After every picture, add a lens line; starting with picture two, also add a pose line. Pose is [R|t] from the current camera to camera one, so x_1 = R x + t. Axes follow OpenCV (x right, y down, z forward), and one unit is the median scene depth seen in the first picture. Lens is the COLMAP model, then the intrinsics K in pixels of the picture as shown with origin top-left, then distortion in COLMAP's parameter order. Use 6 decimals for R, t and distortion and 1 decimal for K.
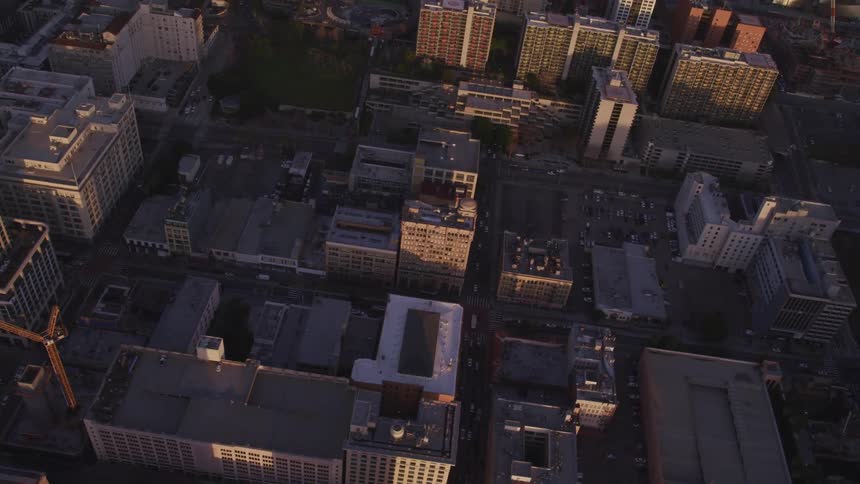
lens RADIAL K [[759.0, 0, 426.5], [0, 759.0, 242.3], [0, 0, 1]] dist [-0.092890, 0.027605]
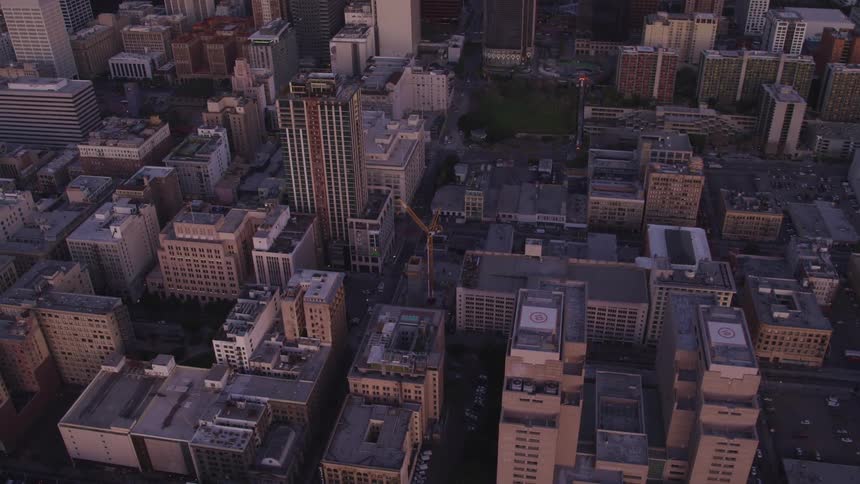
lens RADIAL K [[759.0, 0, 432.5], [0, 759.0, 239.7], [0, 0, 1]] dist [-0.092890, 0.027605]
pose [[0.989358, -0.064759, -0.130299, -0.206694], [0.037519, 0.978756, -0.201565, 0.286782], [0.140584, 0.194531, 0.970770, -0.270349]]
